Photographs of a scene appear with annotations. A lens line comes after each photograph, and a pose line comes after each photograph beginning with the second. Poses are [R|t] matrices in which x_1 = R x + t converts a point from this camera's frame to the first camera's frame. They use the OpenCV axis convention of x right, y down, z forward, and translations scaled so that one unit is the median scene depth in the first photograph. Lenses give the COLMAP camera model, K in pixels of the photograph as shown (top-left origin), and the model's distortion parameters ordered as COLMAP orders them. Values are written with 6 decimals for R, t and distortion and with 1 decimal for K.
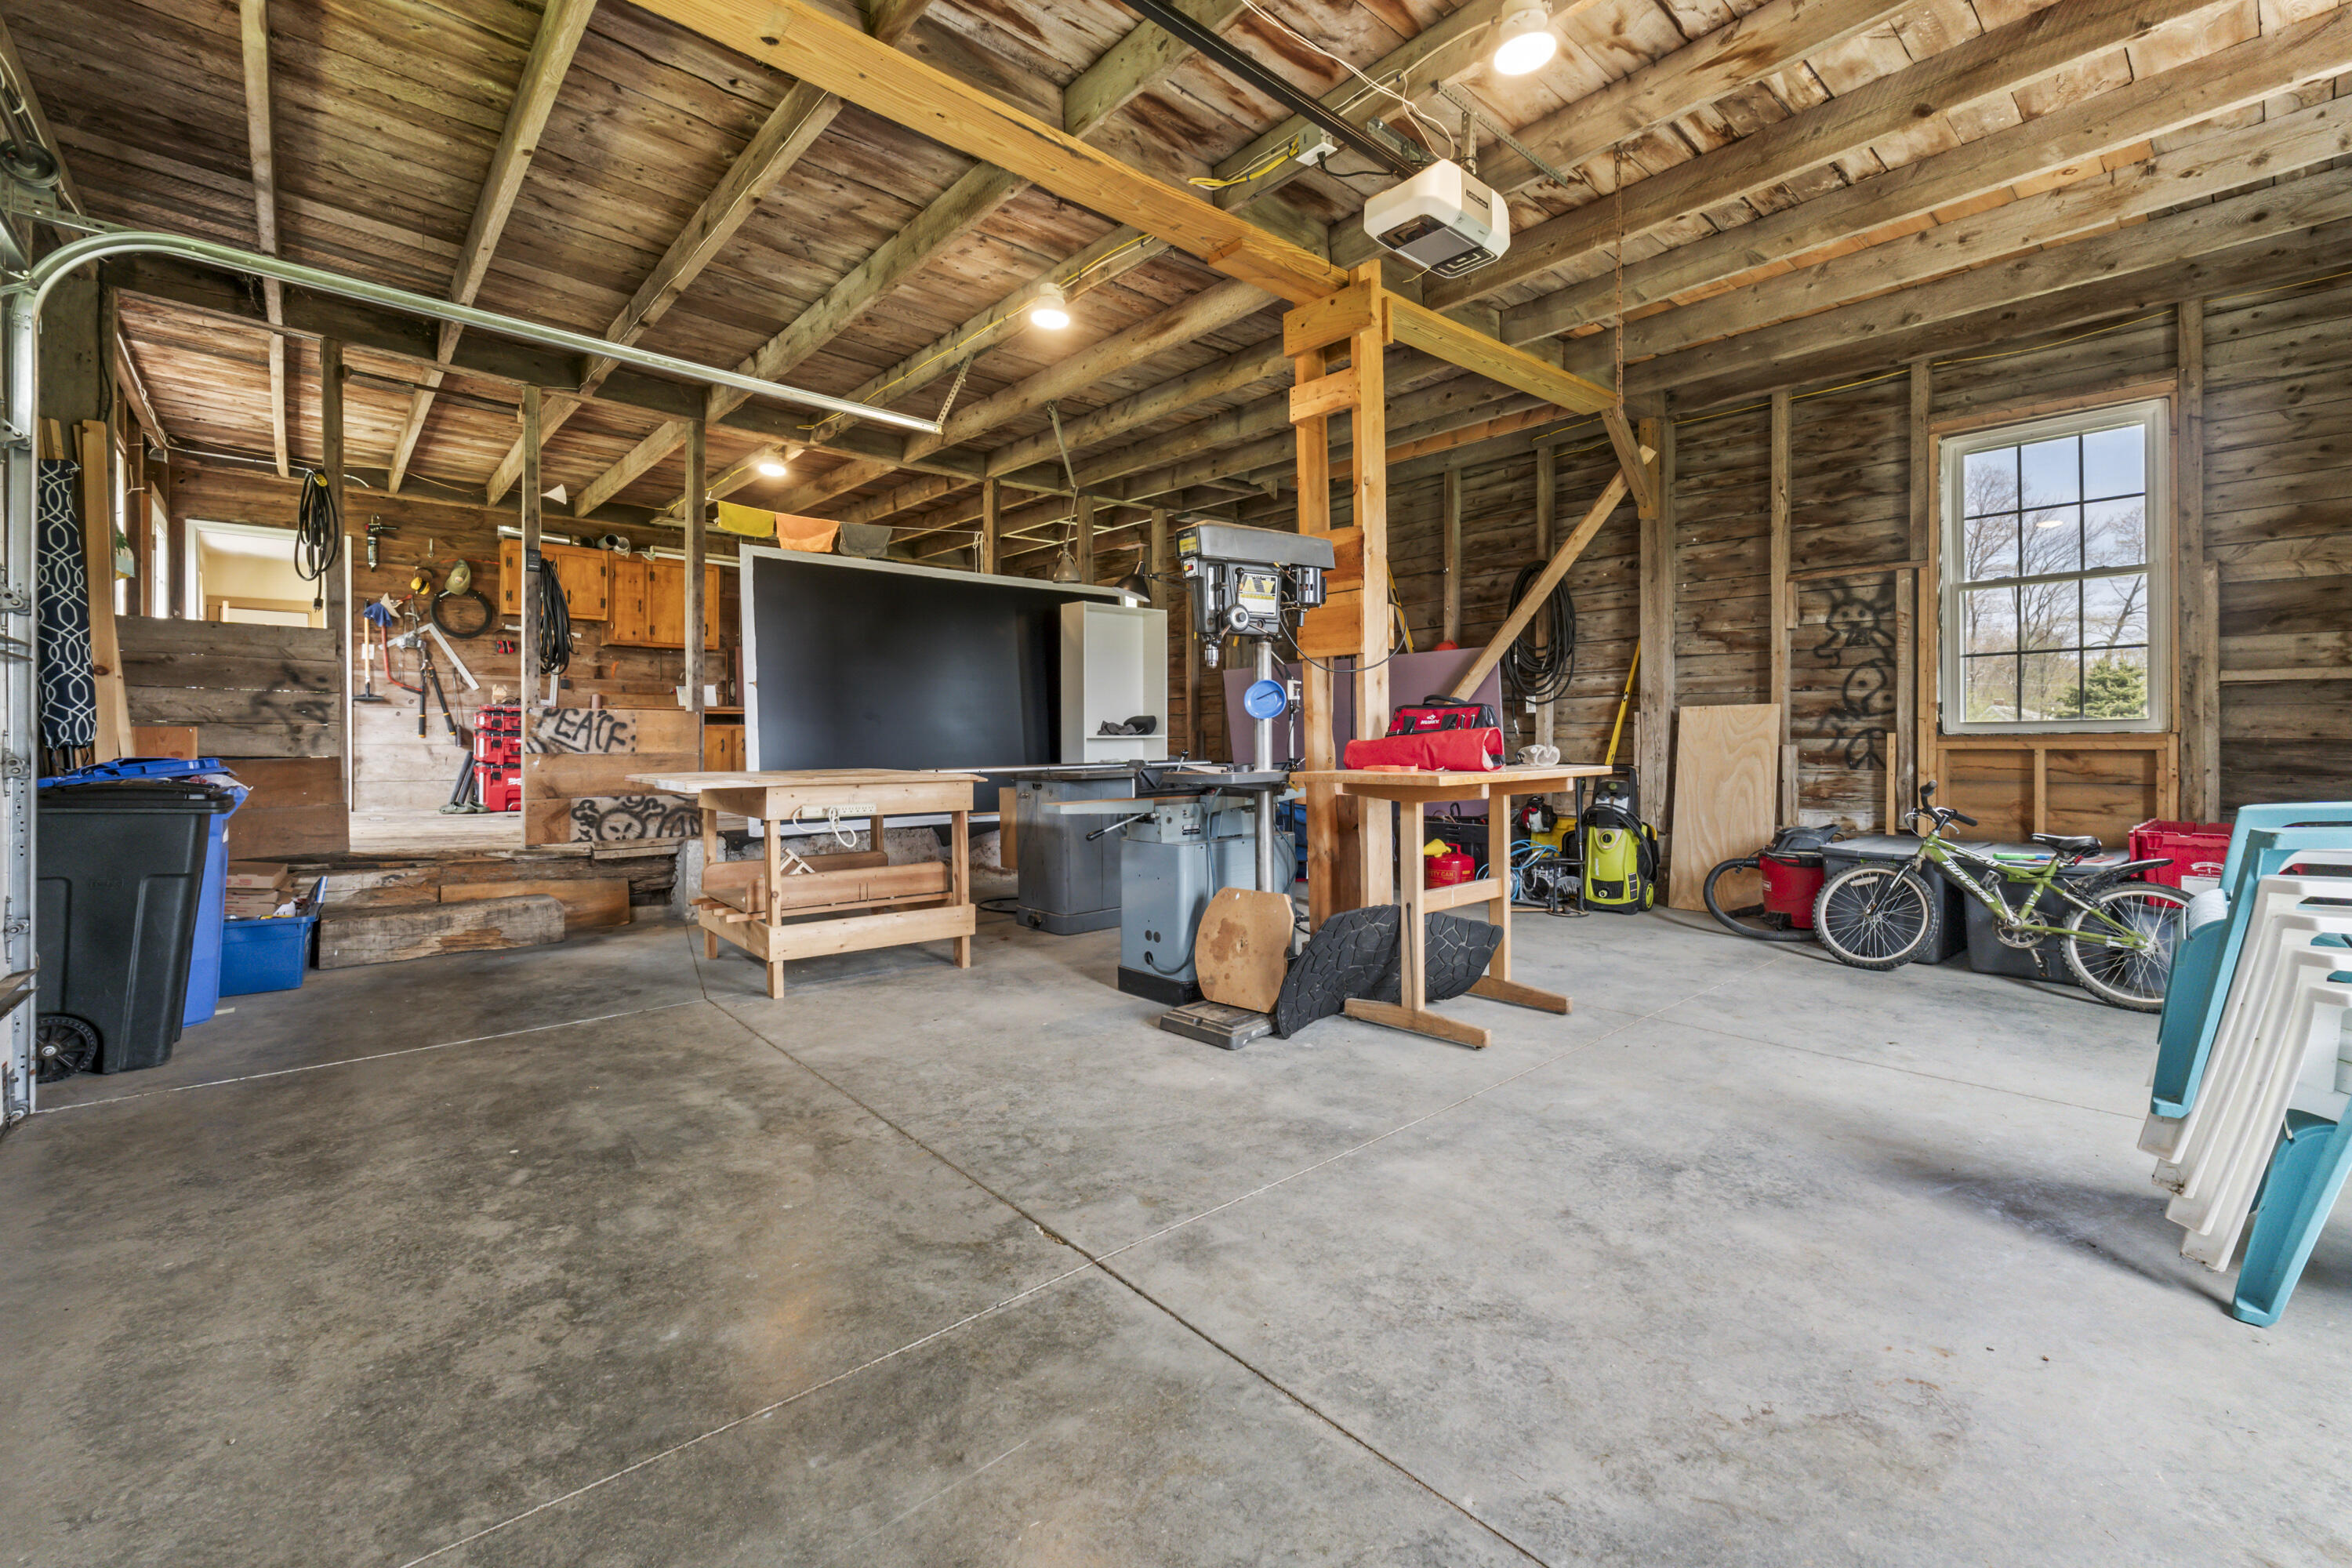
lens RADIAL K [[986.3, 0, 1168.1], [0, 986.3, 748.4], [0, 0, 1]] dist [-0.009052, 0.001113]
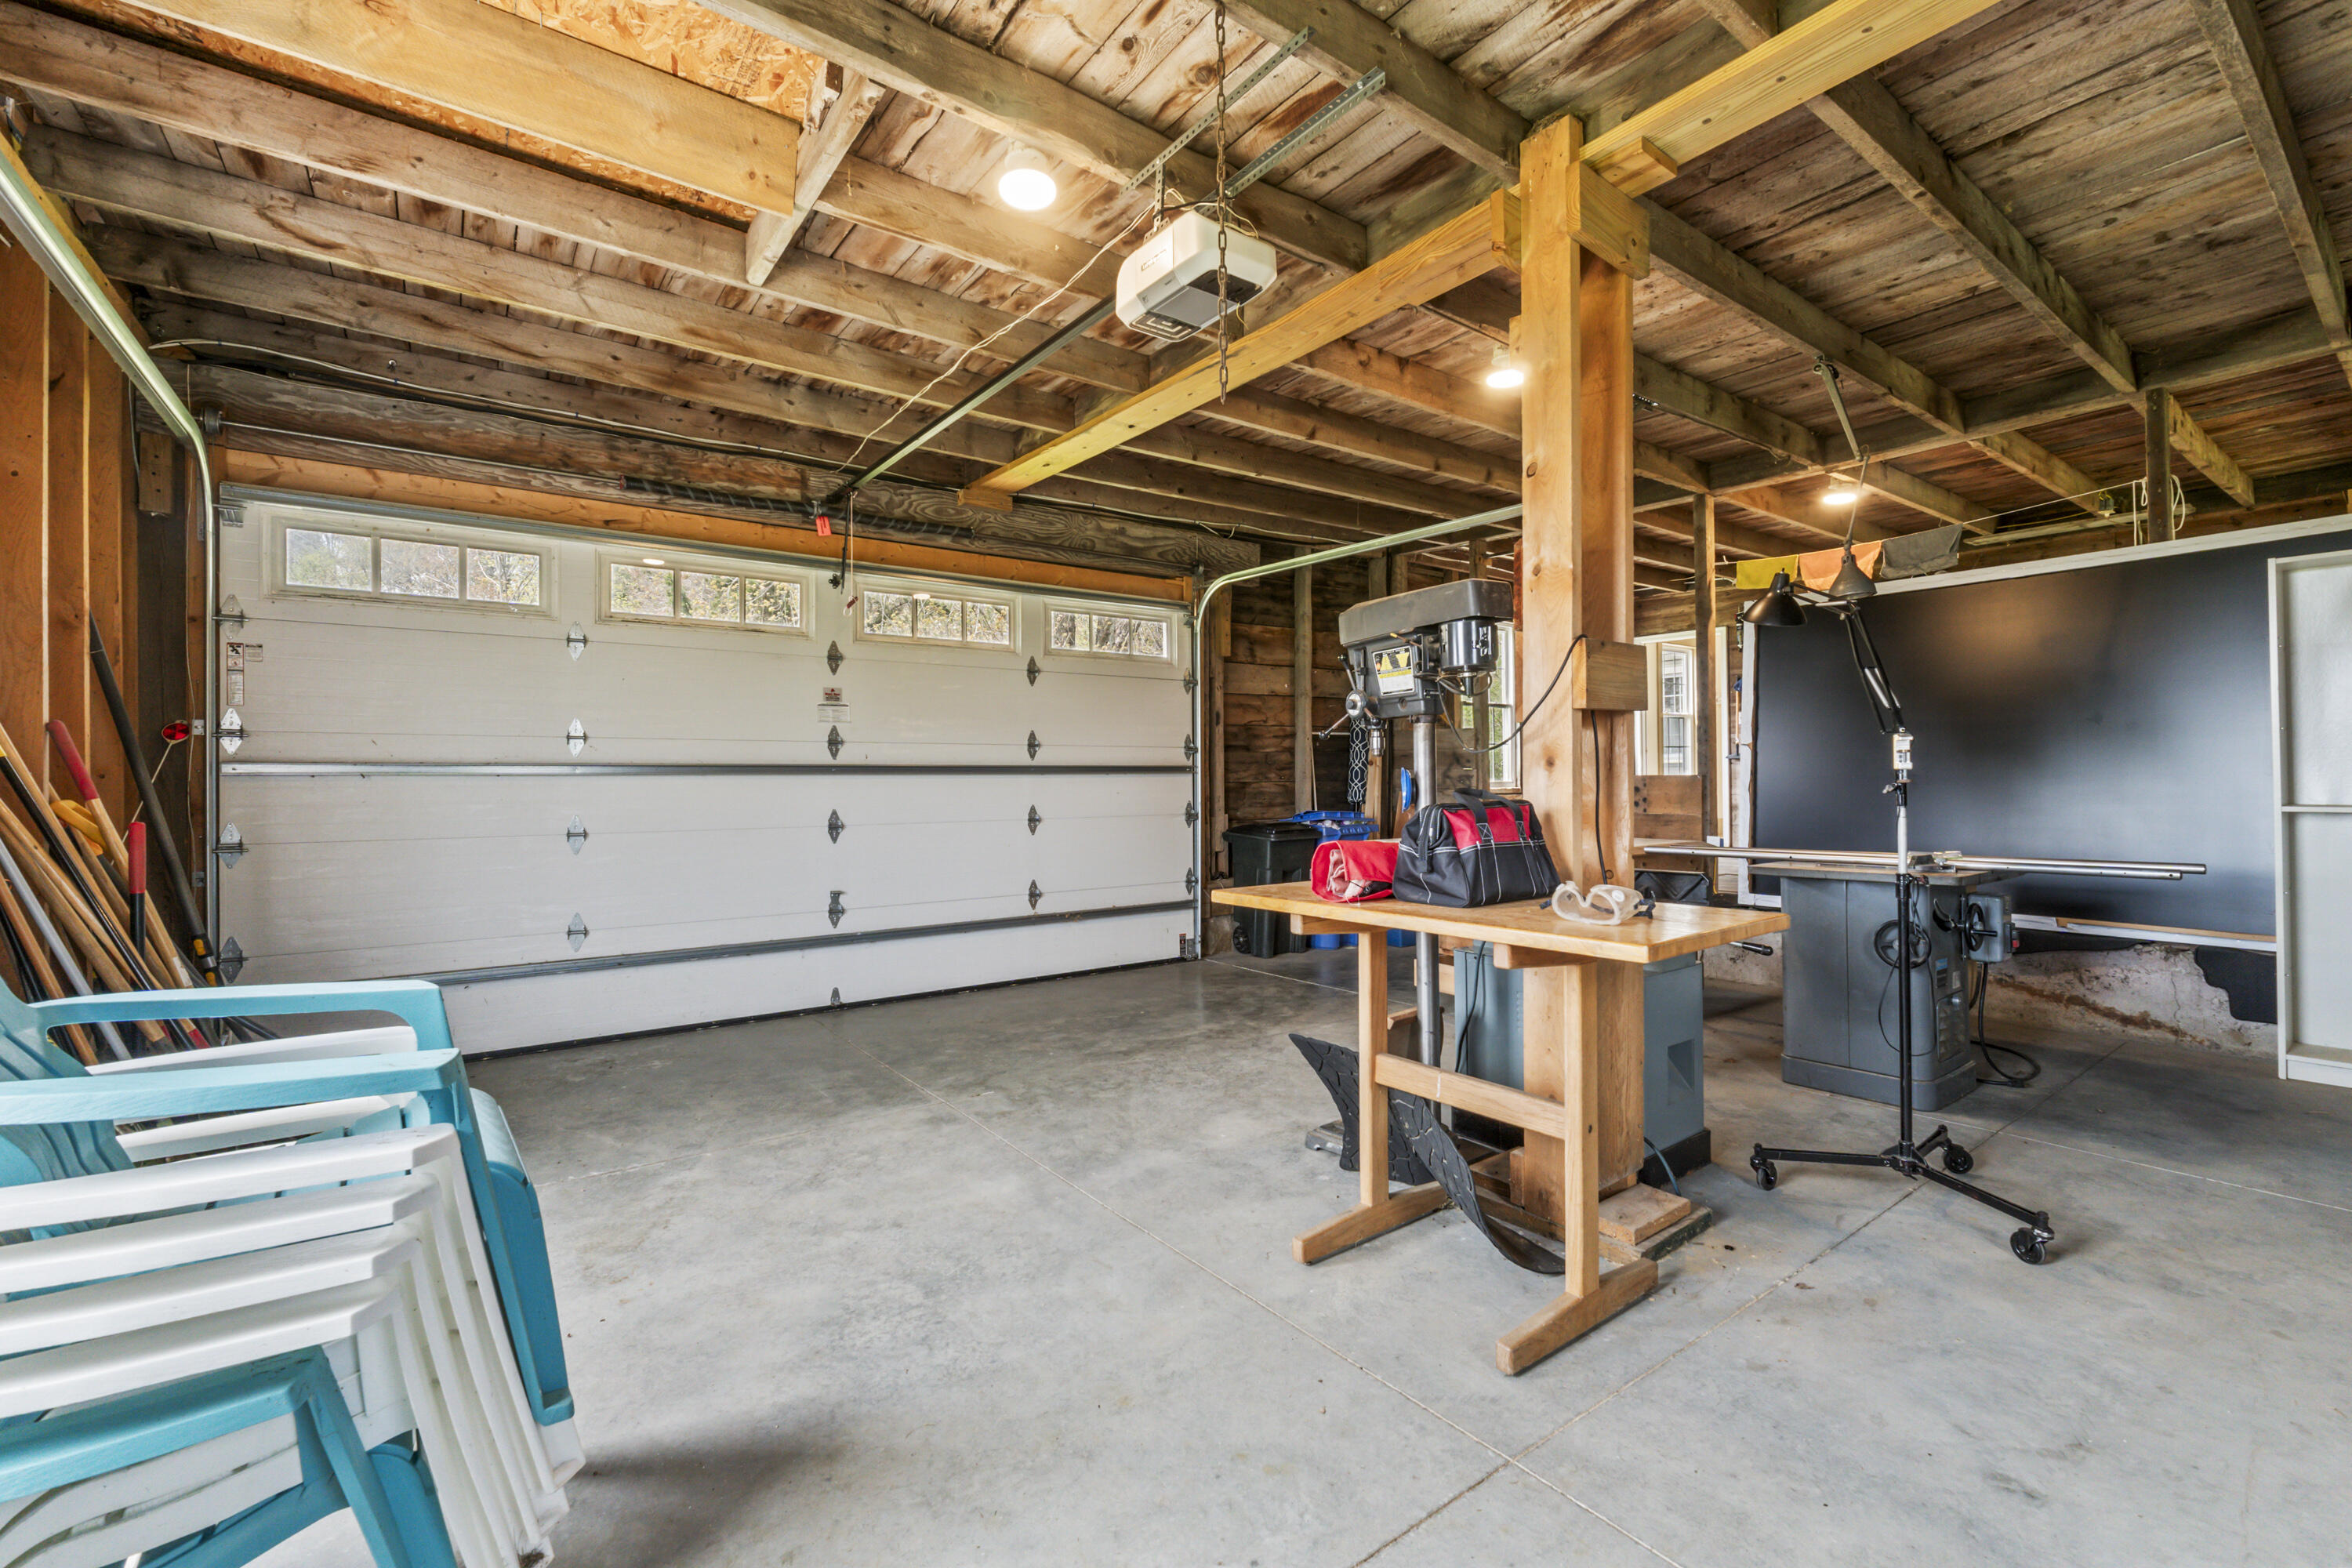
lens RADIAL K [[986.3, 0, 1181.2], [0, 986.3, 775.8], [0, 0, 1]] dist [-0.009052, 0.001113]
pose [[-0.077435, 0.003259, -0.996992, 1.738572], [-0.001515, 0.999993, 0.003386, -0.115382], [0.996996, 0.001772, -0.077430, 1.553102]]
